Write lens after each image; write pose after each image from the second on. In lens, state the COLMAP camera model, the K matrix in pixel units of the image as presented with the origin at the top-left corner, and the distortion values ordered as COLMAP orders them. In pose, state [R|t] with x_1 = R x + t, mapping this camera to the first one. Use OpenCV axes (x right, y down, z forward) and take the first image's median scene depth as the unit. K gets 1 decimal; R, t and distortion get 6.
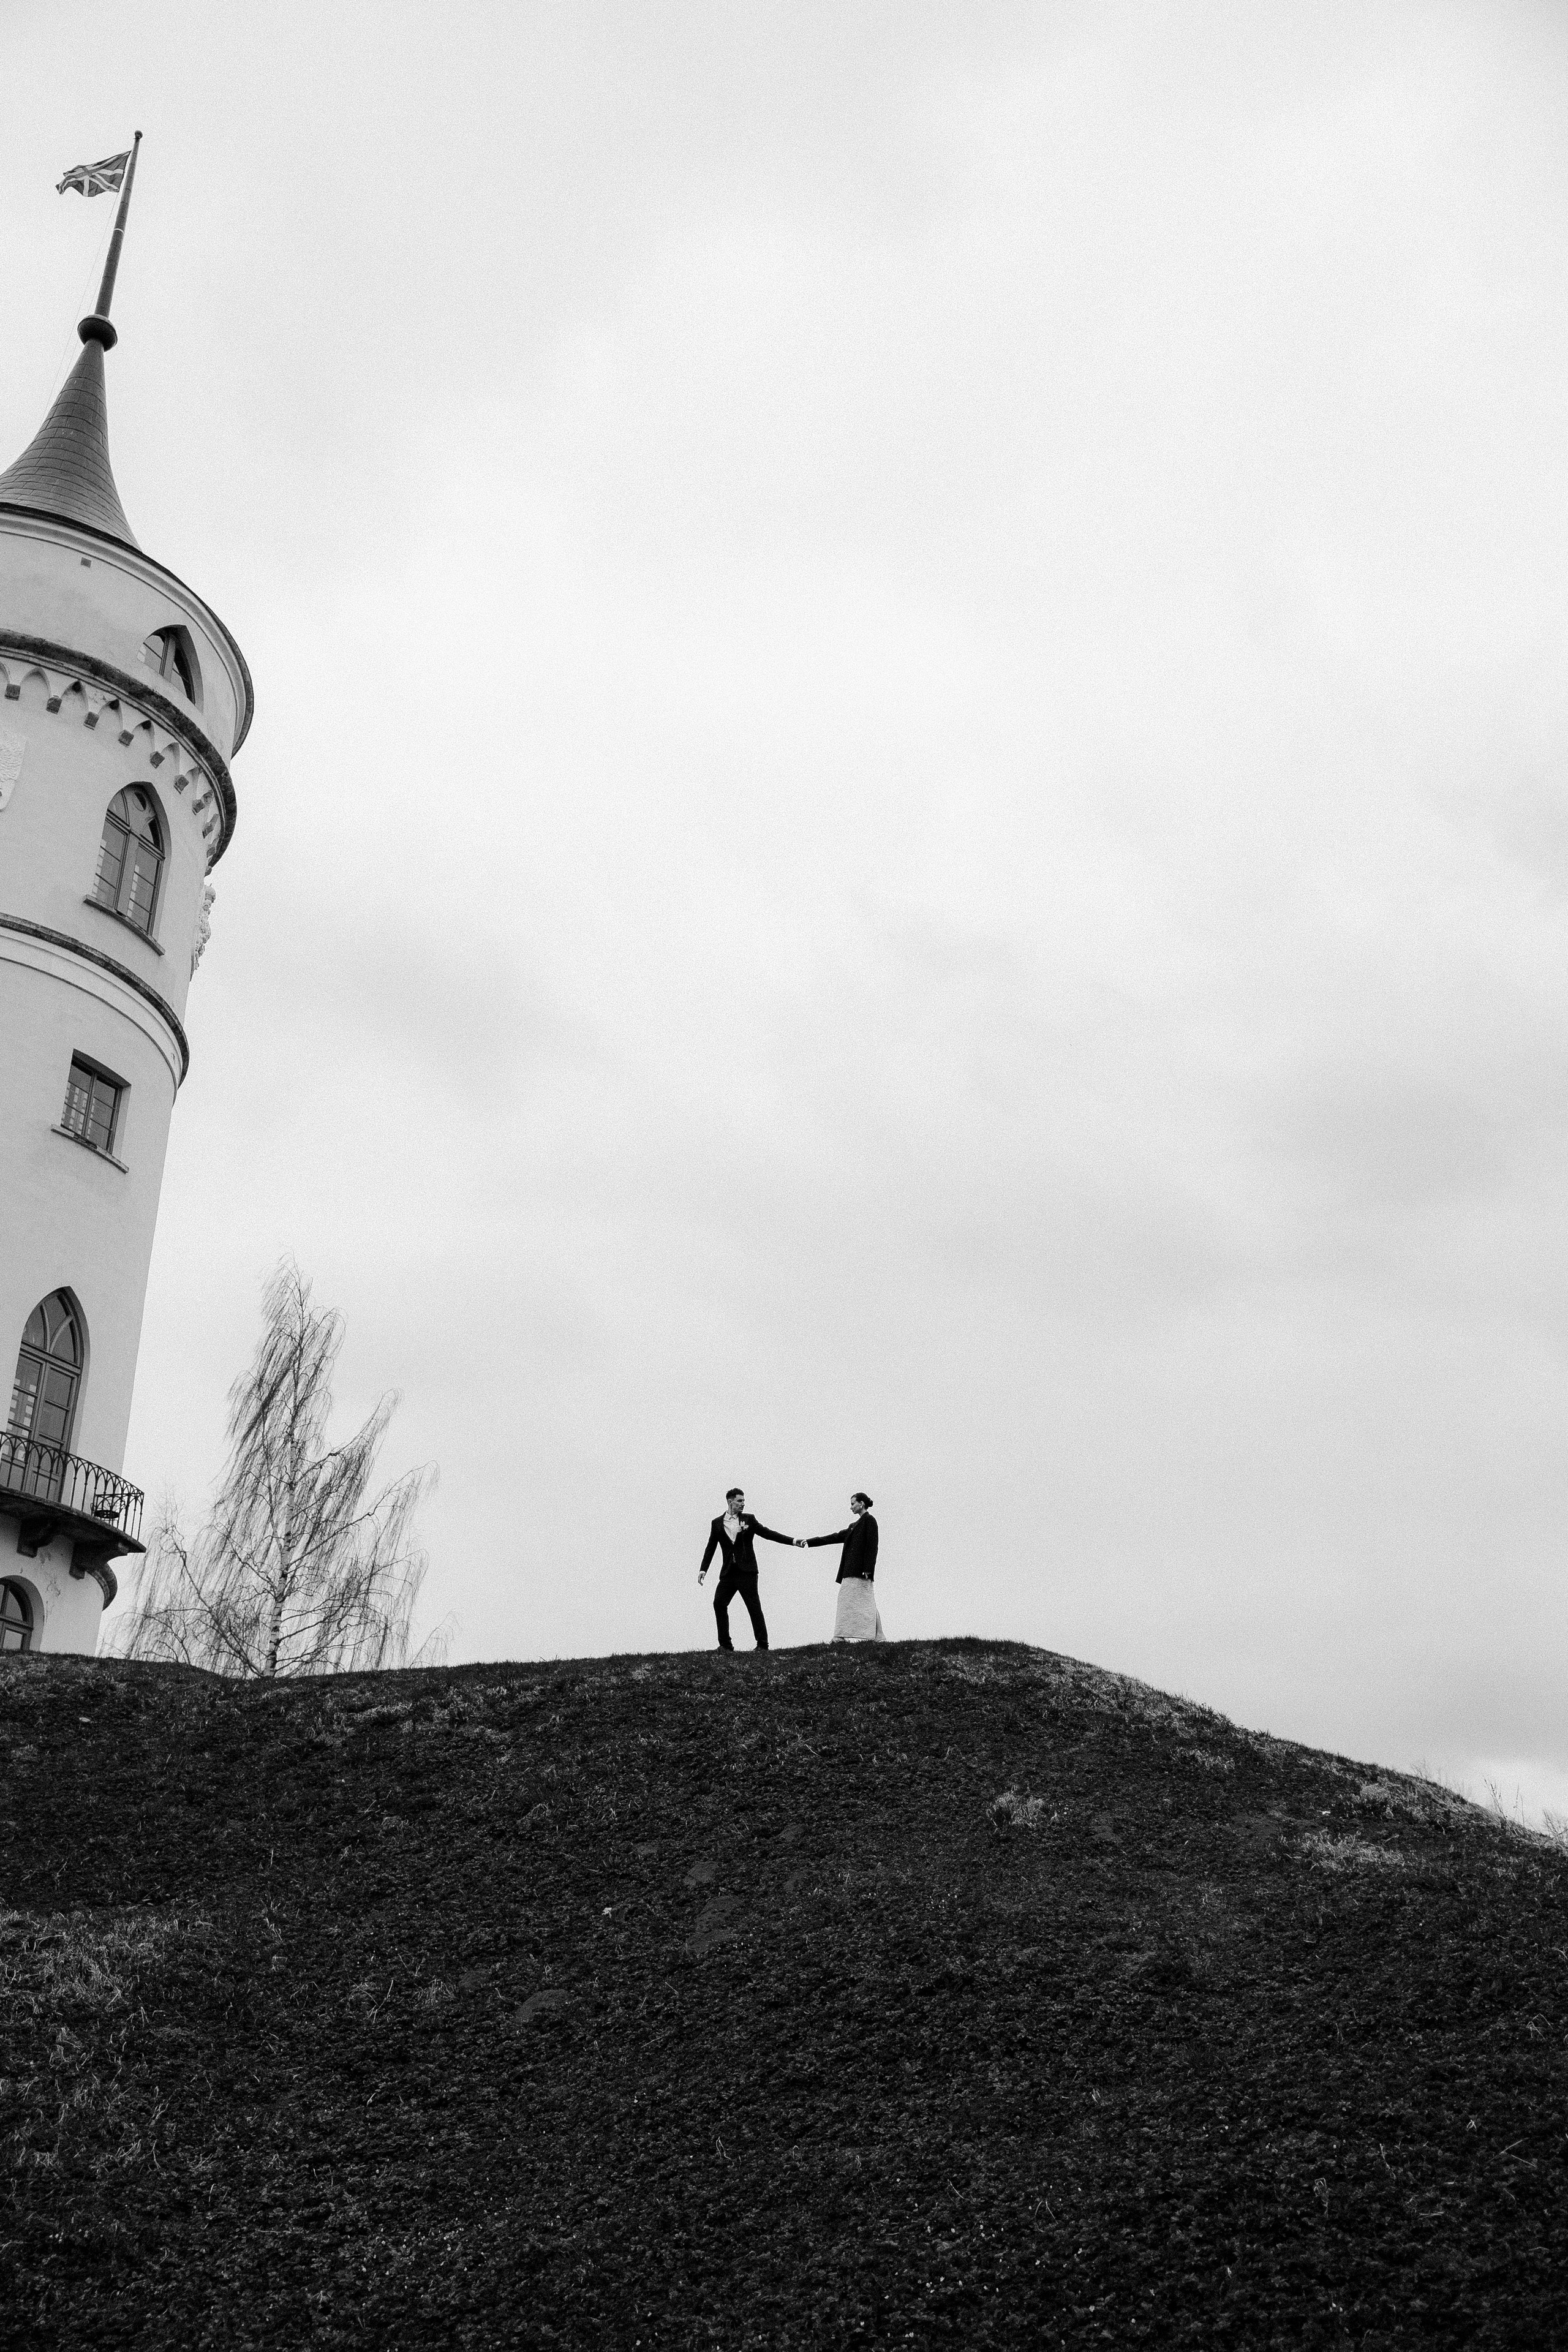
lens RADIAL K [[2015.1, 0, 784.0], [0, 2015.1, 1176.0], [0, 0, 1]] dist [0.024924, -0.008766]
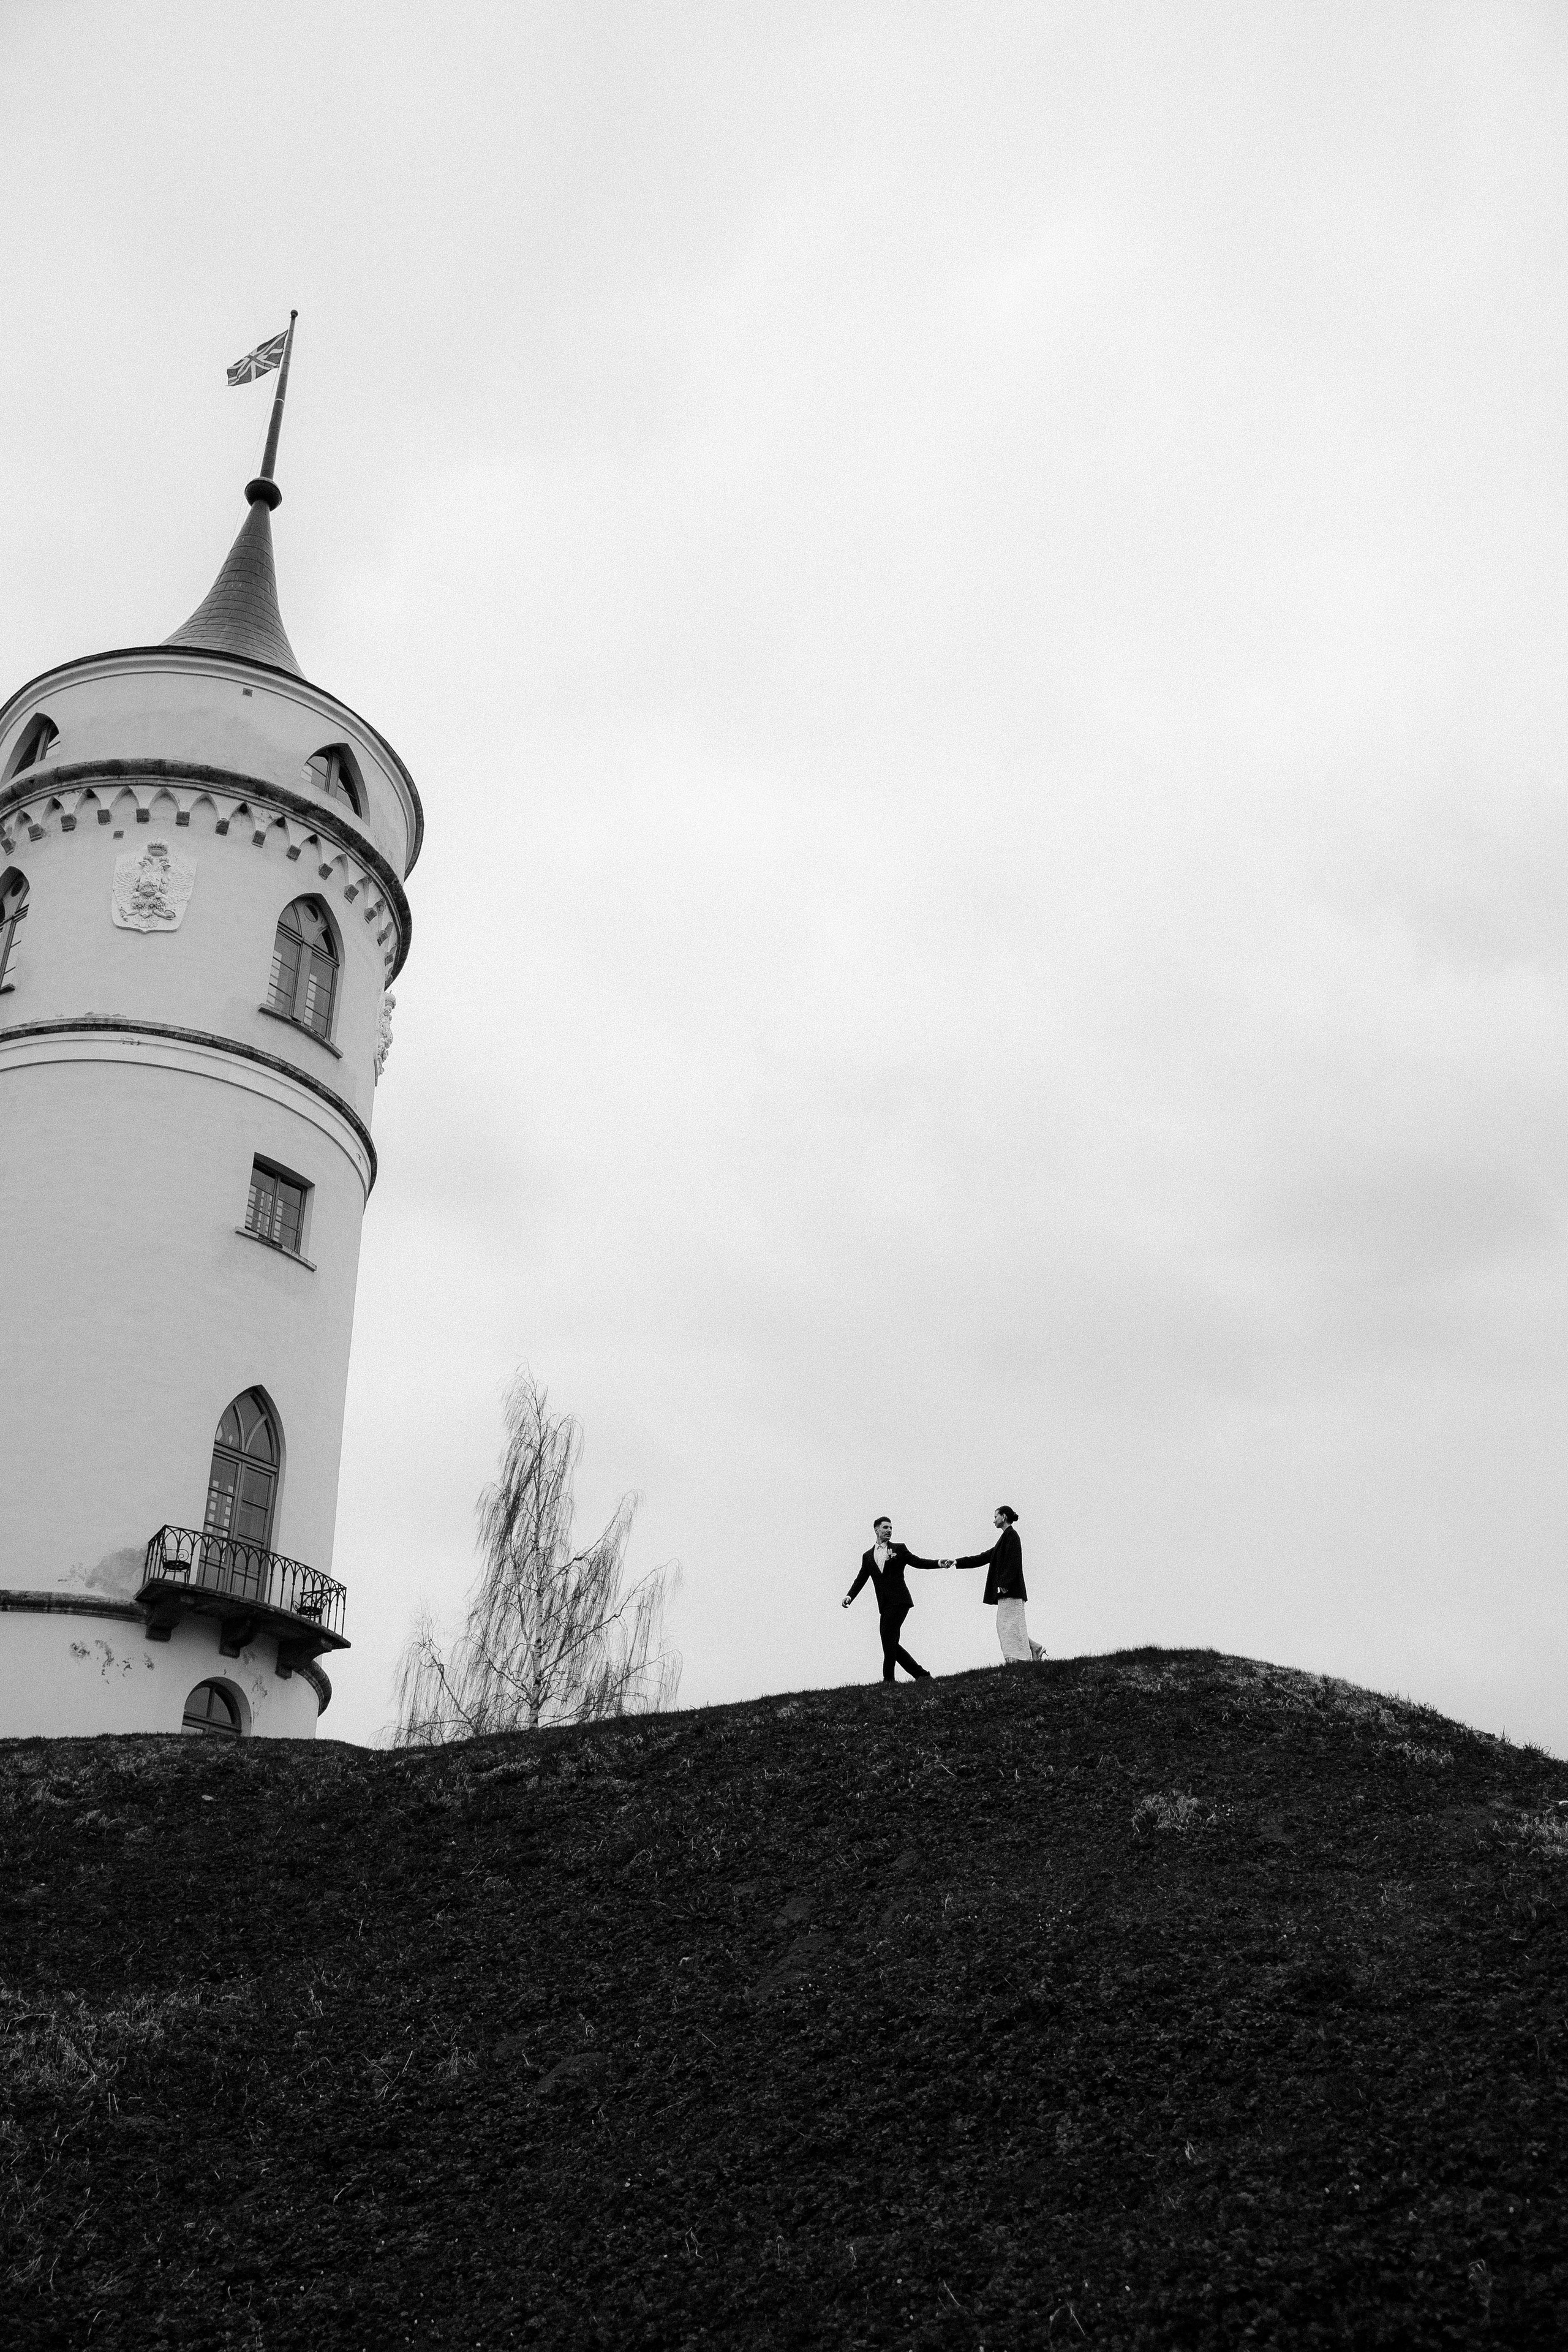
lens RADIAL K [[1939.6, 0, 800.4], [0, 1939.6, 1174.1], [0, 0, 1]] dist [0.019614, -0.004824]
pose [[0.989266, -0.091140, -0.114221, 0.059556], [0.084119, 0.994343, -0.064856, 0.068649], [0.119486, 0.054552, 0.991336, 0.134985]]
